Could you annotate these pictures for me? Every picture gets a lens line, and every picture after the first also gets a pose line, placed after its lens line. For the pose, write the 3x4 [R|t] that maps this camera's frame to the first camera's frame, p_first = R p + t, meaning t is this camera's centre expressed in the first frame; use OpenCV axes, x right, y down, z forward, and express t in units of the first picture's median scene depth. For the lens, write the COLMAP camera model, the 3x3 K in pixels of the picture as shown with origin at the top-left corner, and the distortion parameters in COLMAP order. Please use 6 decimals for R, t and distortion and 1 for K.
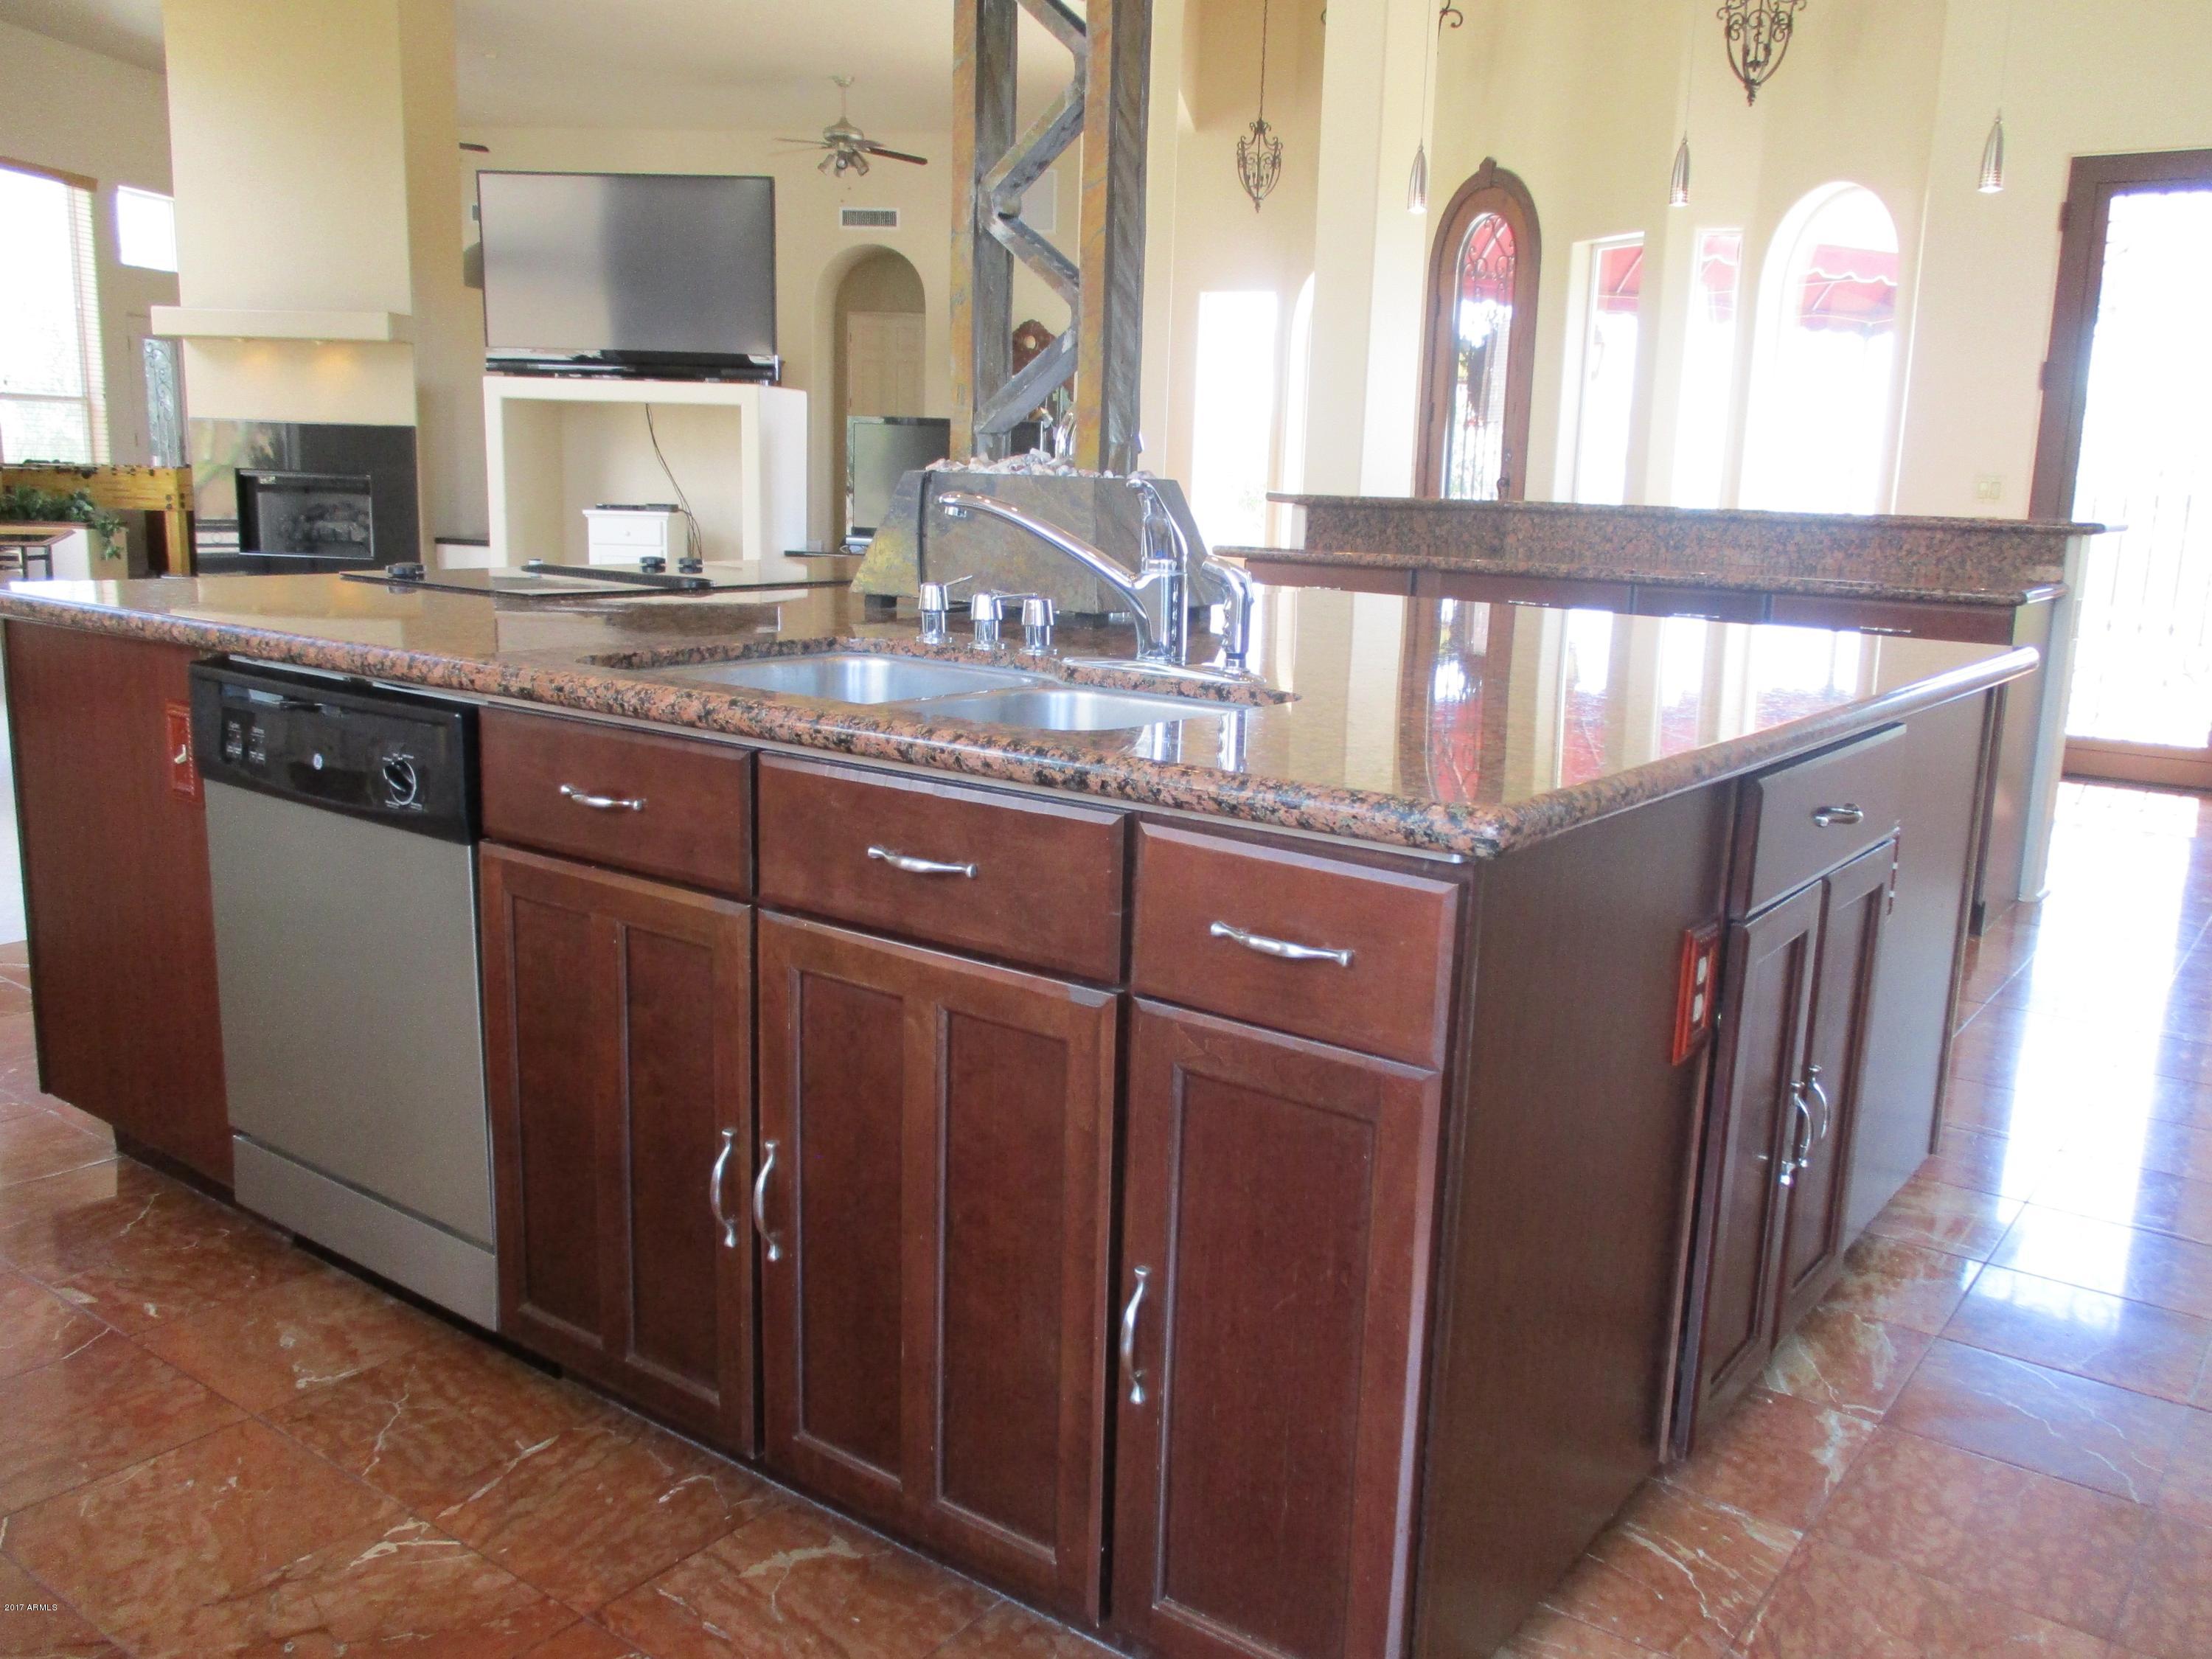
lens RADIAL K [[1840.4, 0, 1130.2], [0, 1840.4, 821.2], [0, 0, 1]] dist [-0.026788, 0.019270]
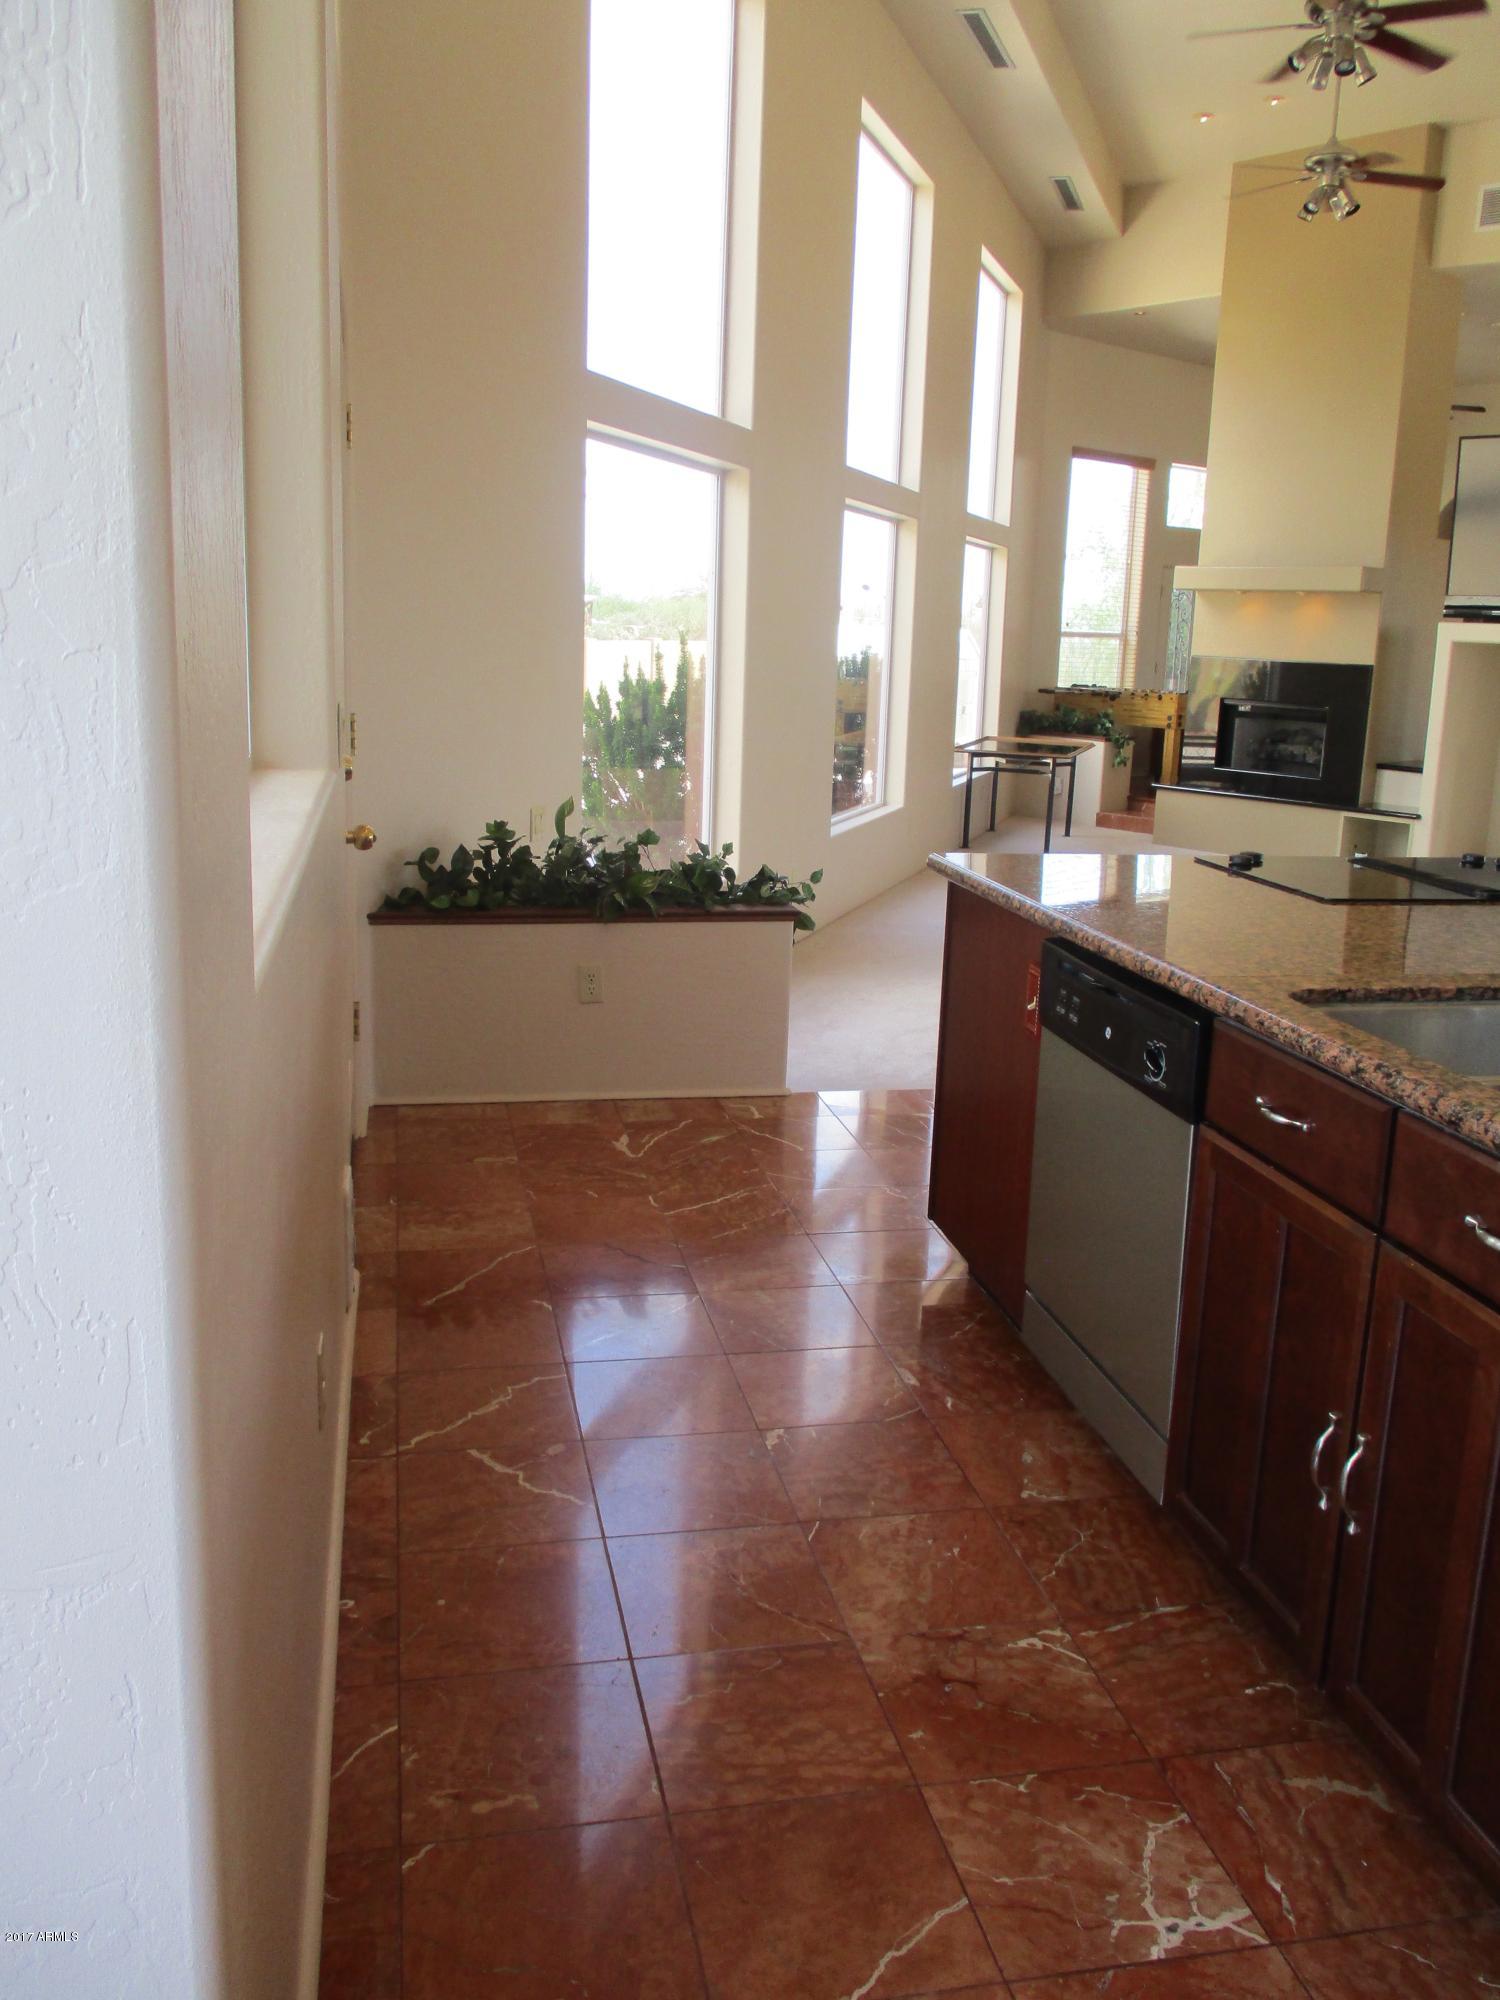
lens RADIAL K [[1664.0, 0, 763.0], [0, 1664.0, 969.7], [0, 0, 1]] dist [-0.026788, 0.019270]
pose [[0.744267, 0.131031, -0.654903, 0.058237], [-0.140079, 0.989381, 0.038759, -0.036108], [0.653027, 0.062891, 0.754719, -0.023025]]
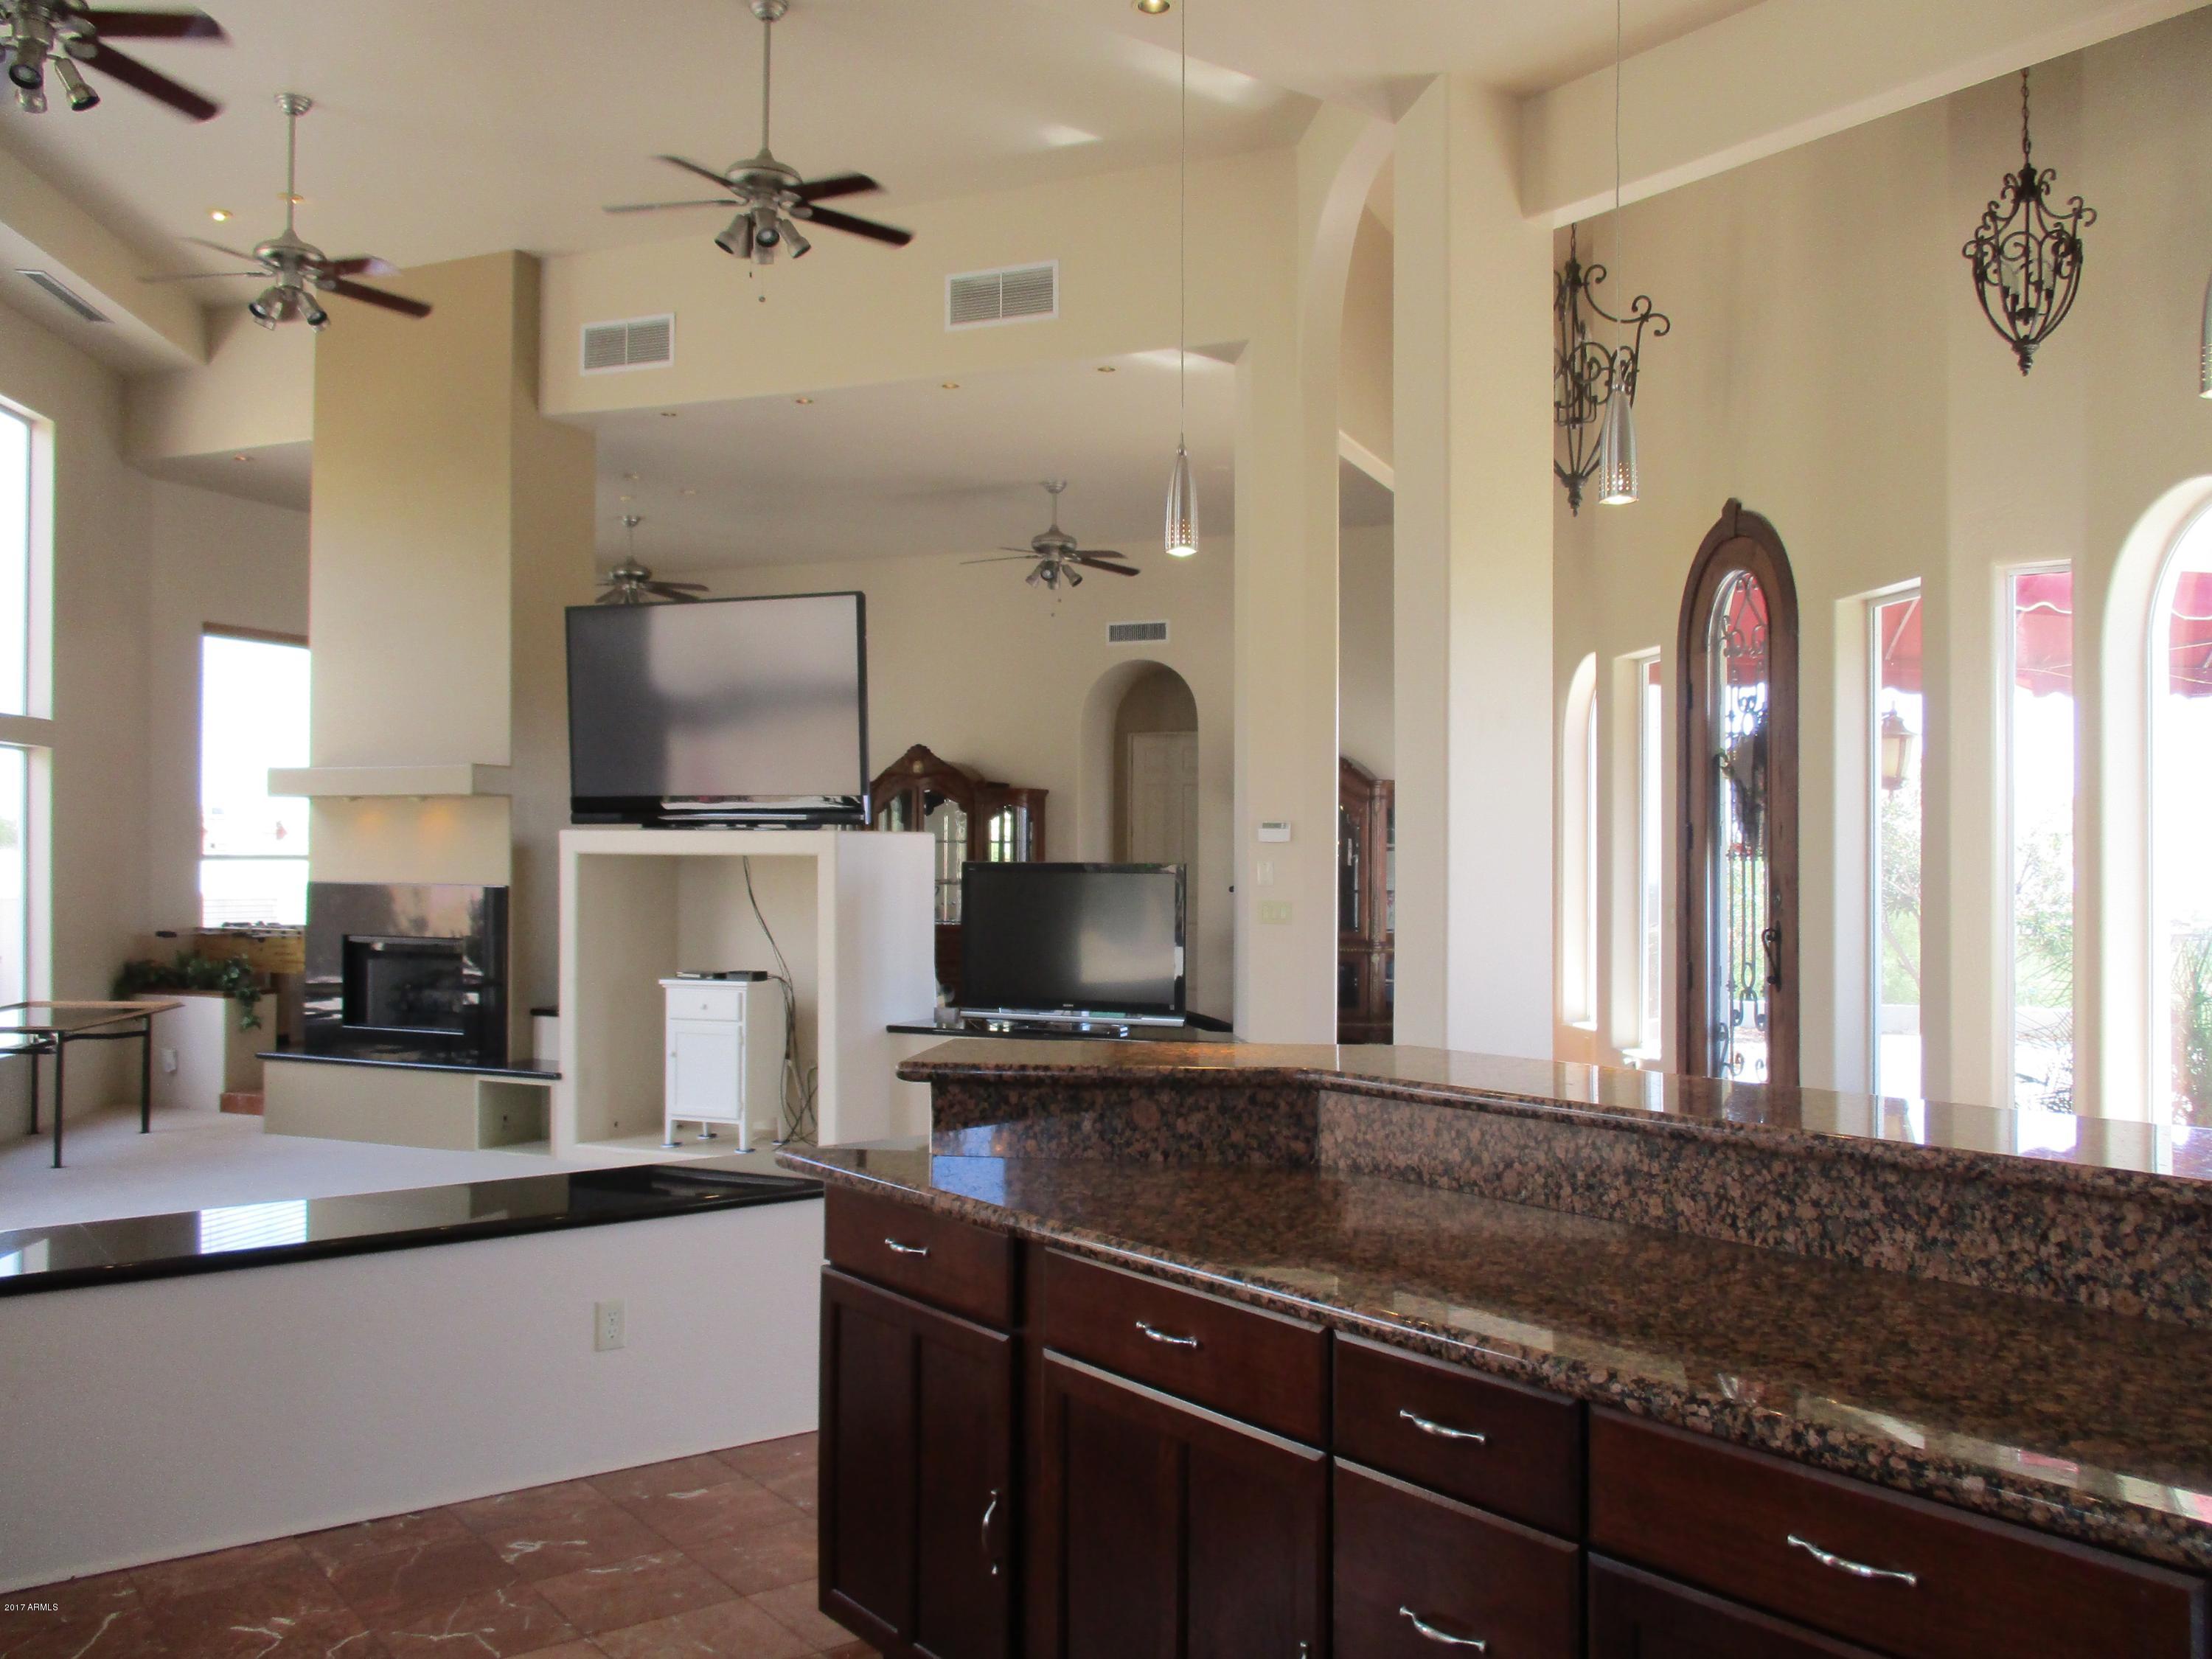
lens RADIAL K [[1840.4, 0, 1120.7], [0, 1840.4, 839.0], [0, 0, 1]] dist [-0.026788, 0.019270]
pose [[0.956938, -0.030810, -0.288652, 0.347792], [-0.029246, 0.979060, -0.201461, -0.149342], [0.288815, 0.201228, 0.935999, 0.548415]]
